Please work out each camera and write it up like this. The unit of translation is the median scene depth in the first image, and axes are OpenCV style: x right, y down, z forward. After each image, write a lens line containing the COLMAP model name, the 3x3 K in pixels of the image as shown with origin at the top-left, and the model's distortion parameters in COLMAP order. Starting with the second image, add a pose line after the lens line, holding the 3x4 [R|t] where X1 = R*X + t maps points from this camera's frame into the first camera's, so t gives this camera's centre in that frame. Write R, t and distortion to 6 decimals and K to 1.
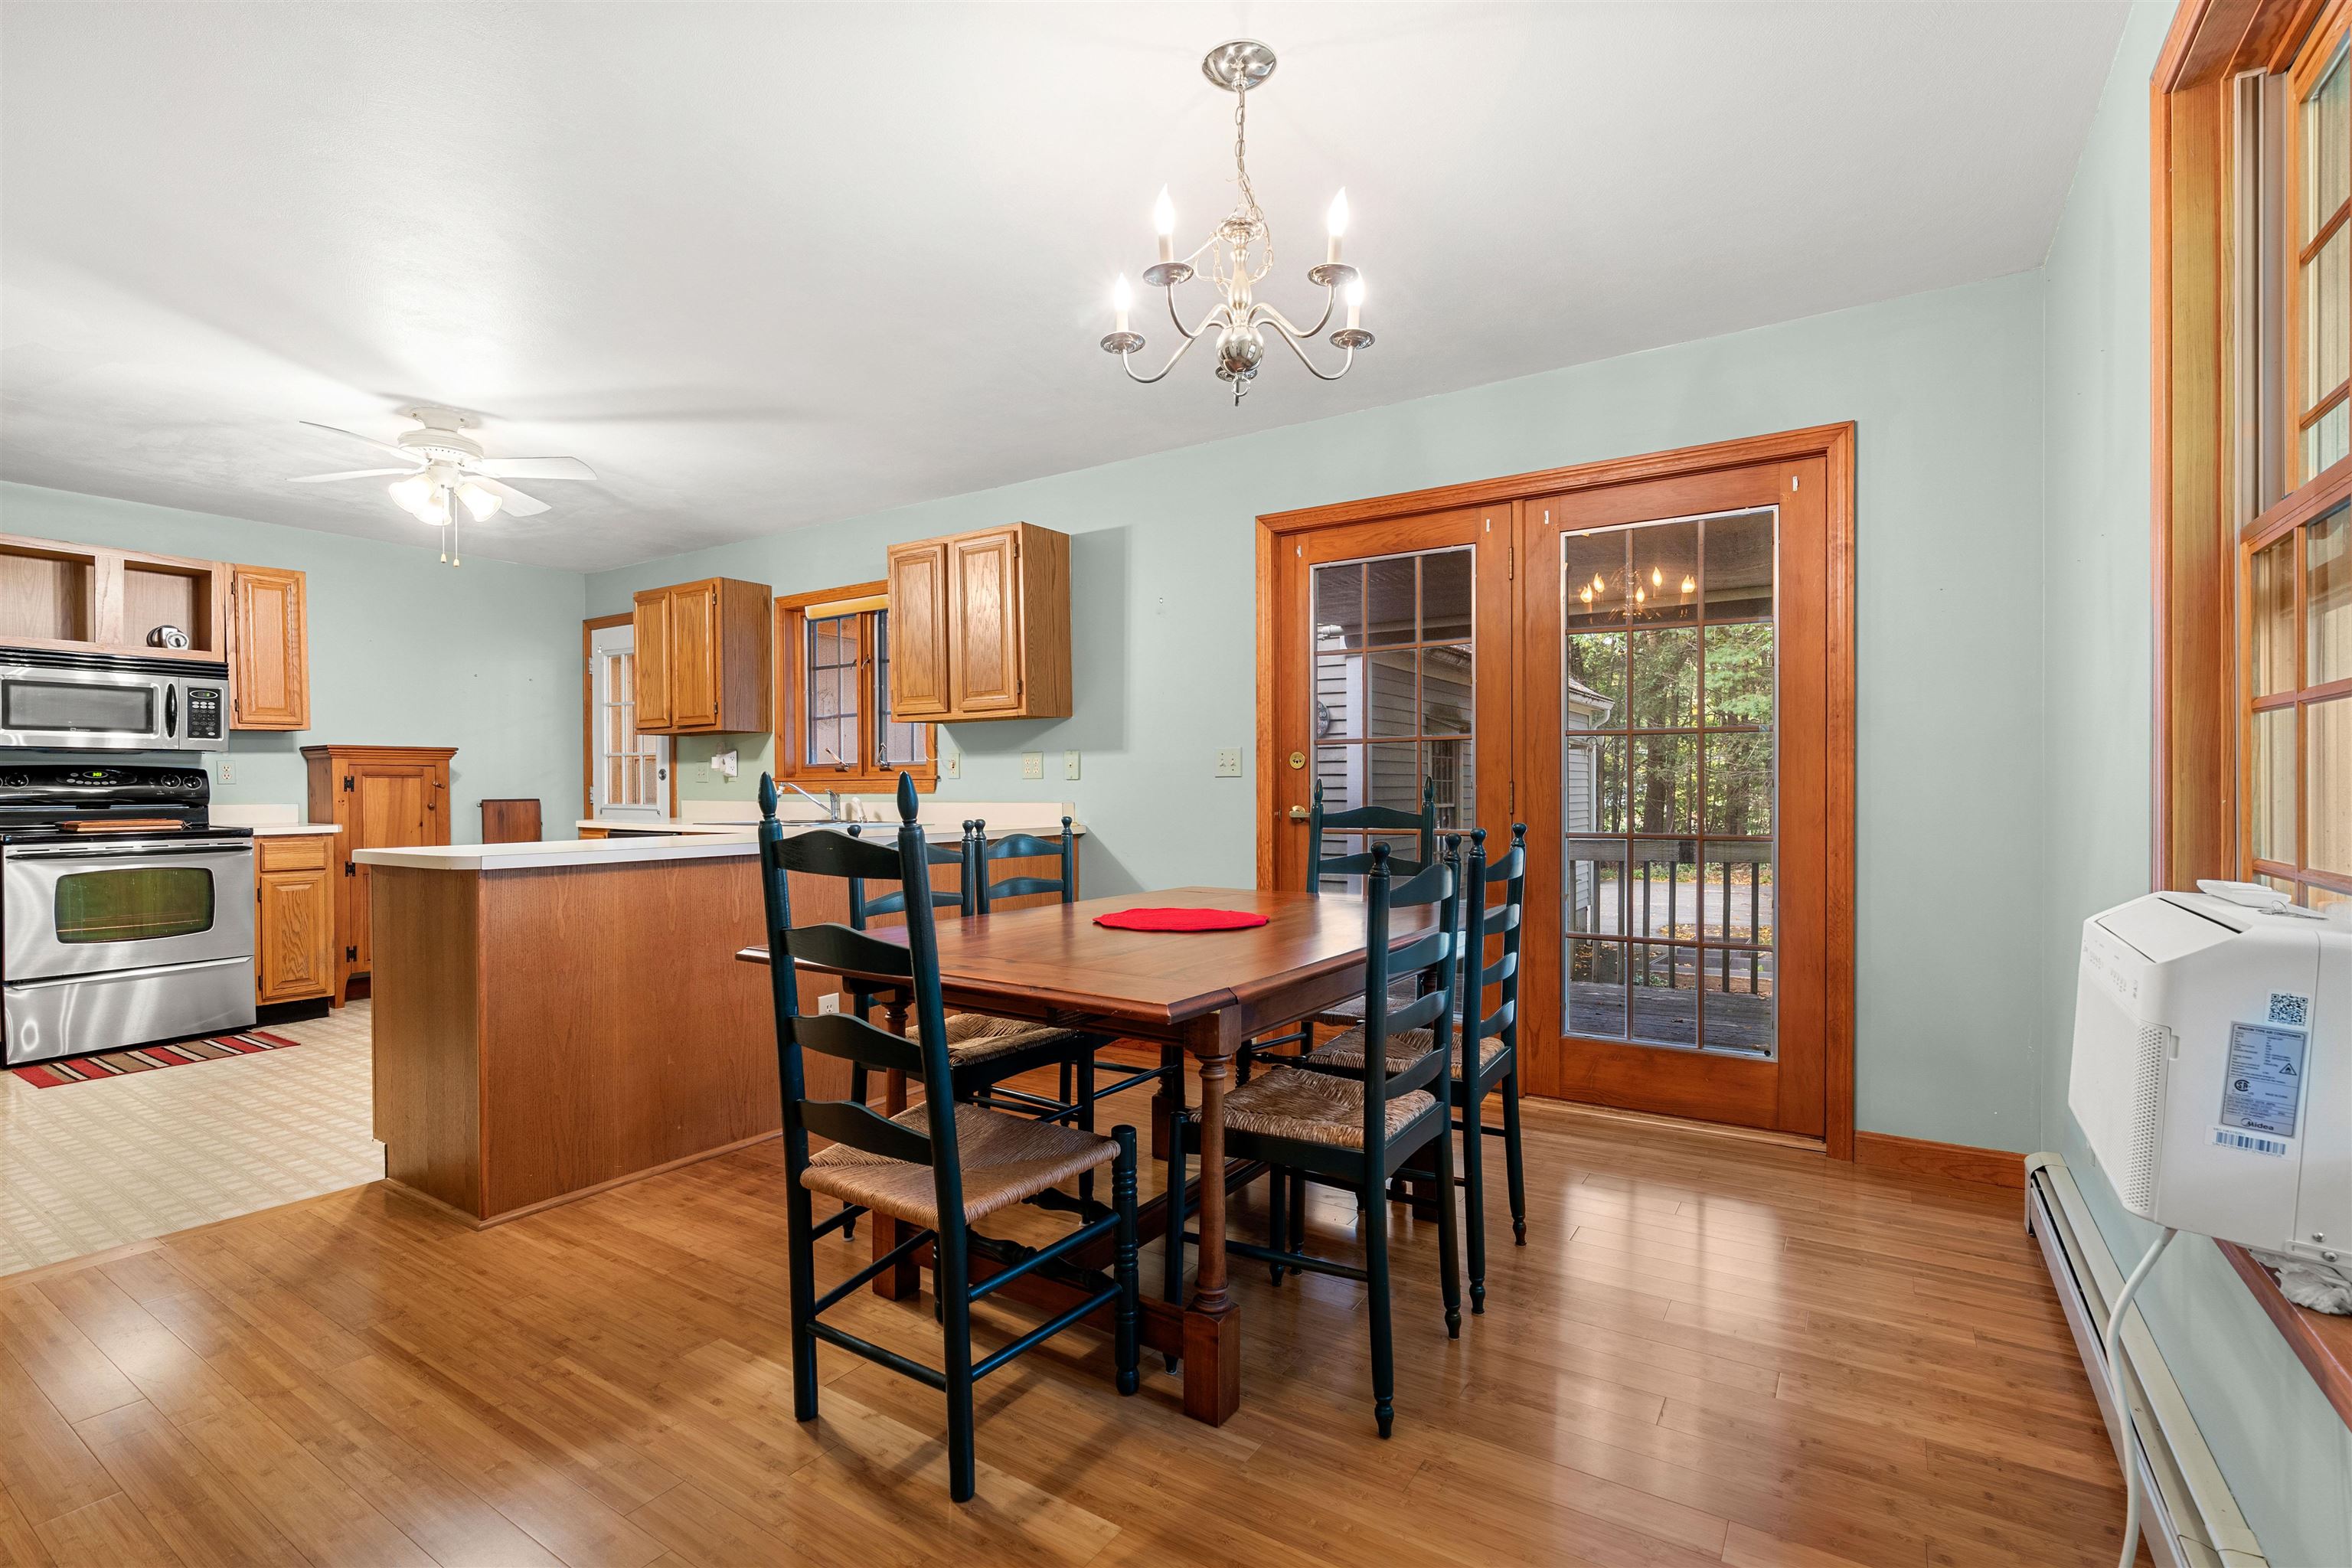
lens RADIAL K [[1060.3, 0, 1161.6], [0, 1060.3, 790.8], [0, 0, 1]] dist [-0.008374, 0.002982]
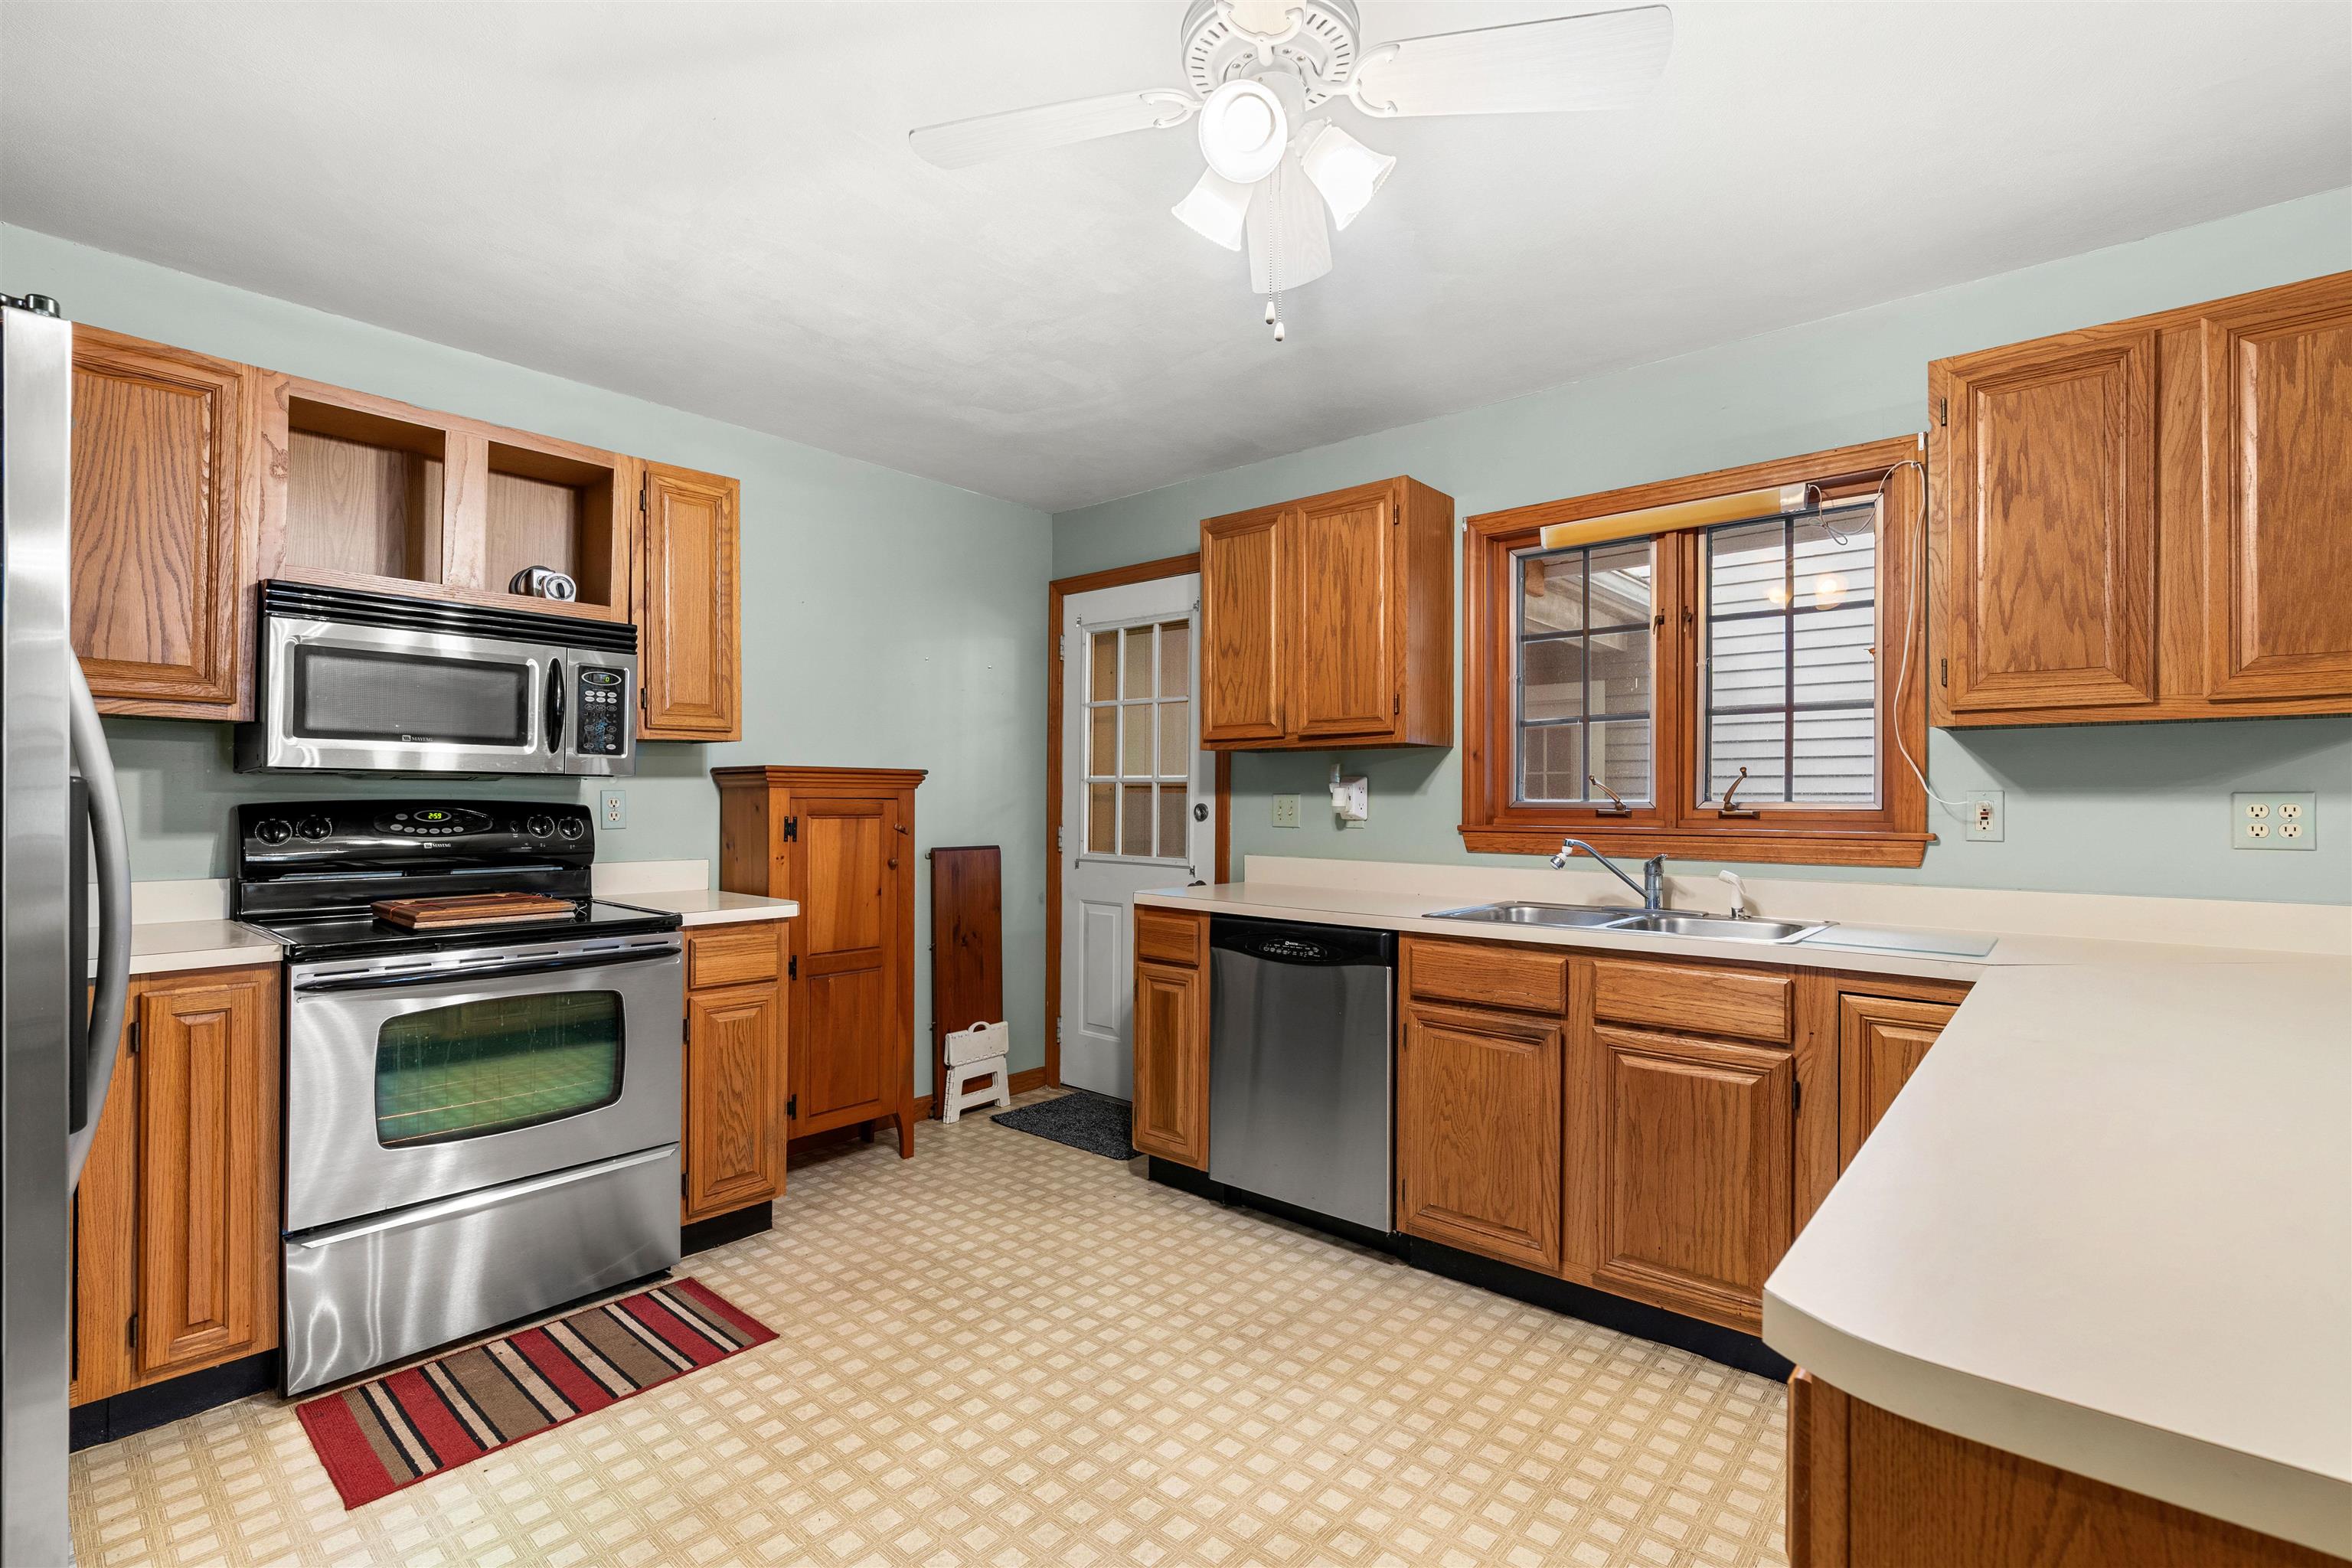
lens RADIAL K [[1060.3, 0, 1181.0], [0, 1060.3, 790.2], [0, 0, 1]] dist [-0.008374, 0.002982]
pose [[0.991873, 0.007780, -0.126994, -0.508912], [-0.009903, 0.999821, -0.016097, -0.023368], [0.126846, 0.017224, 0.991773, 0.458140]]
